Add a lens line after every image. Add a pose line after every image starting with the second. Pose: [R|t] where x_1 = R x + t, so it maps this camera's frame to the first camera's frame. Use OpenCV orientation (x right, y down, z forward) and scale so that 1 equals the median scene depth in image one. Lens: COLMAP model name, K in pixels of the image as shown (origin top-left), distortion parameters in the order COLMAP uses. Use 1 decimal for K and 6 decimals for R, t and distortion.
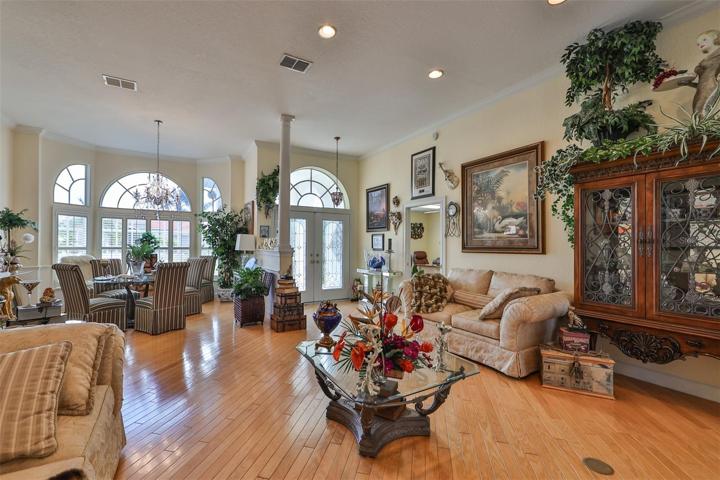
lens RADIAL K [[313.7, 0, 361.6], [0, 313.7, 247.0], [0, 0, 1]] dist [0.001188, 0.000153]
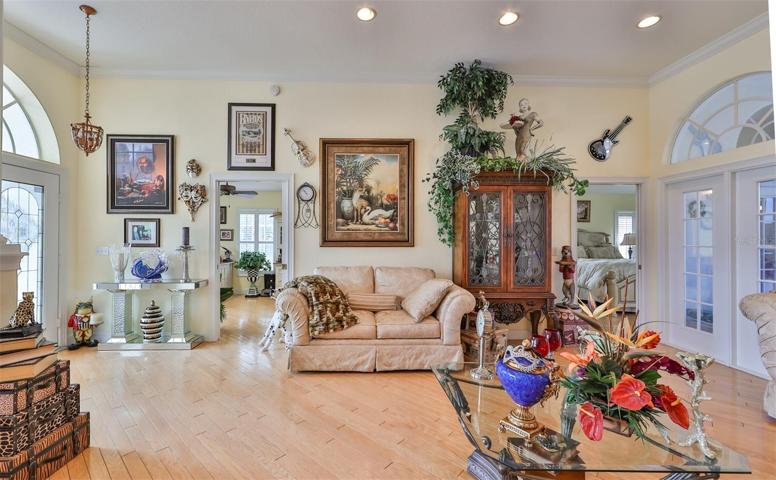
lens RADIAL K [[323.4, 0, 388.0], [0, 323.4, 240.0], [0, 0, 1]] dist [-0.012283, 0.000020]
pose [[0.485974, -0.006453, 0.873949, -0.328584], [0.004162, 0.999978, 0.005069, -0.004443], [-0.873963, 0.001174, 0.485991, 0.440339]]
